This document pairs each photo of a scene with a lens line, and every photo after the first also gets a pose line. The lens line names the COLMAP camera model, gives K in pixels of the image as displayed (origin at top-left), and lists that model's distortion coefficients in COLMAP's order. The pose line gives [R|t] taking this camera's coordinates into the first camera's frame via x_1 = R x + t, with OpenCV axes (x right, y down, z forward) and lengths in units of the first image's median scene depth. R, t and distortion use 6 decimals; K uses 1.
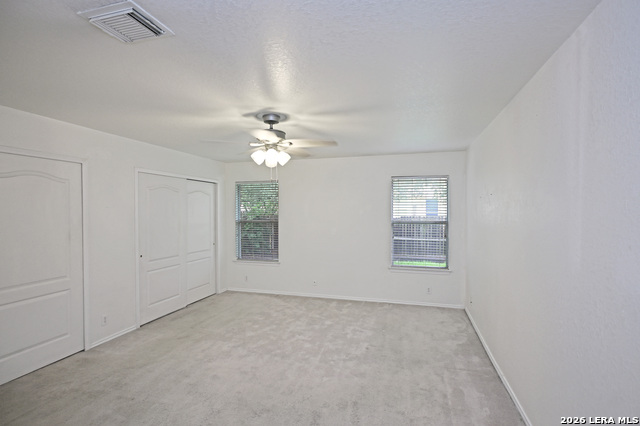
lens RADIAL K [[310.7, 0, 322.7], [0, 310.7, 213.3], [0, 0, 1]] dist [-0.001468, -0.000157]
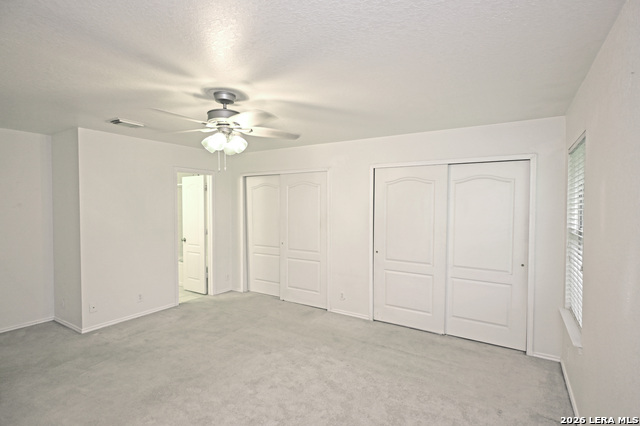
lens RADIAL K [[310.7, 0, 322.7], [0, 310.7, 213.3], [0, 0, 1]] dist [-0.001468, -0.000157]
pose [[-0.276731, 0.024086, -0.960646, 0.438575], [-0.012774, 0.999505, 0.028740, -0.013497], [0.960863, 0.020224, -0.276286, 1.139504]]
